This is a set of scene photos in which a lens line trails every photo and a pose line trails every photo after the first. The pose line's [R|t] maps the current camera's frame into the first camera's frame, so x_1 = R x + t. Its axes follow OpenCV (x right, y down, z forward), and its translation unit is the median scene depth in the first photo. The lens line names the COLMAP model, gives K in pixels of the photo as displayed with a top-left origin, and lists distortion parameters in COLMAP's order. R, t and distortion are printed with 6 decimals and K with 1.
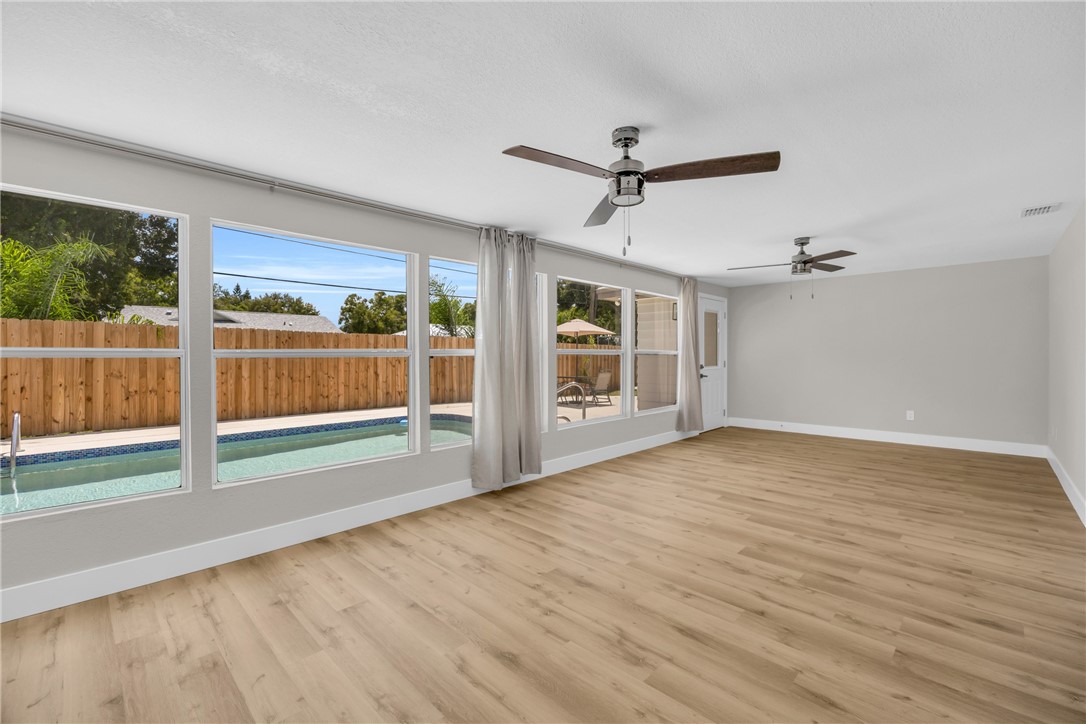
lens RADIAL K [[465.4, 0, 536.0], [0, 465.4, 359.6], [0, 0, 1]] dist [-0.002967, -0.000198]
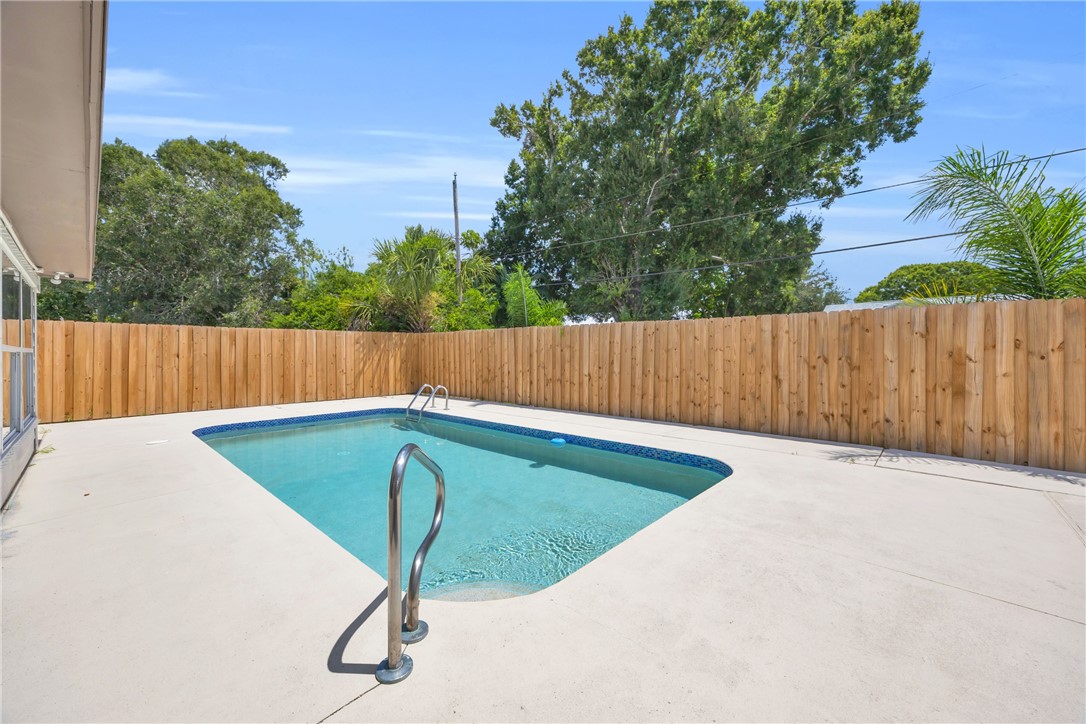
lens RADIAL K [[412.5, 0, 538.8], [0, 412.5, 357.7], [0, 0, 1]] dist [0.001621, 0.000083]
pose [[0.044533, 0.011768, -0.998939, 0.215721], [-0.002548, 0.999929, 0.011666, -0.002853], [0.999005, 0.002026, 0.044560, 0.758971]]
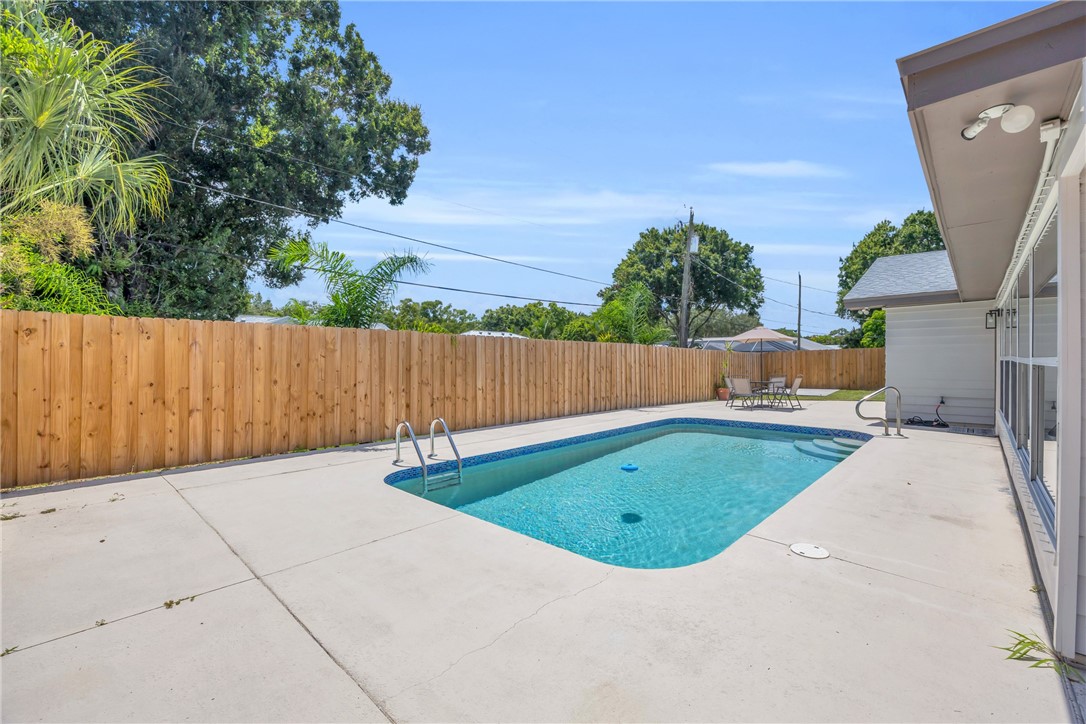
lens RADIAL K [[456.0, 0, 545.4], [0, 456.0, 361.2], [0, 0, 1]] dist [-0.002808, -0.000062]
pose [[0.999625, -0.002499, 0.027285, -0.536552], [0.002731, 0.999960, -0.008461, -0.003968], [-0.027263, 0.008532, 0.999592, -0.022358]]
